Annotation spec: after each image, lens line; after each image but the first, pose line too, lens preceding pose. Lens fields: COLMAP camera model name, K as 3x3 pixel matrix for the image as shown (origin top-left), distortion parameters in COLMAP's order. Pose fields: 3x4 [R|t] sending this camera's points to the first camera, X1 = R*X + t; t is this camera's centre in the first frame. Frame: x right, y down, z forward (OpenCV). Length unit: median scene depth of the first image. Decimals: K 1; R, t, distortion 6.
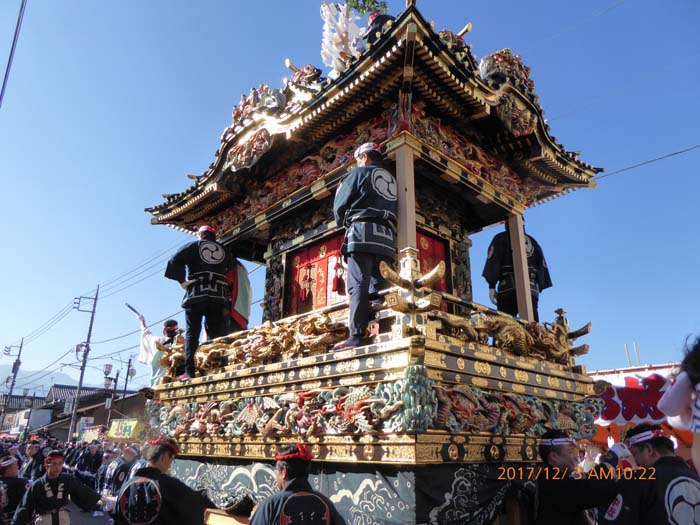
lens RADIAL K [[509.3, 0, 349.5], [0, 509.3, 262.5], [0, 0, 1]] dist [-0.005923, -0.001843]
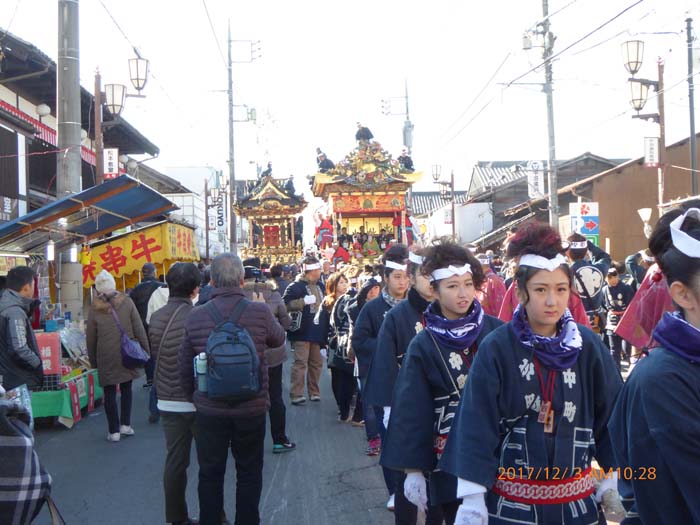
lens RADIAL K [[951.3, 0, 350.0], [0, 951.3, 262.1], [0, 0, 1]] dist [-0.009196, 0.000000]
pose [[0.799346, -0.046678, -0.599055, -0.213962], [0.244971, 0.935676, 0.253968, 0.111367], [0.548666, -0.349760, 0.759364, 0.312210]]
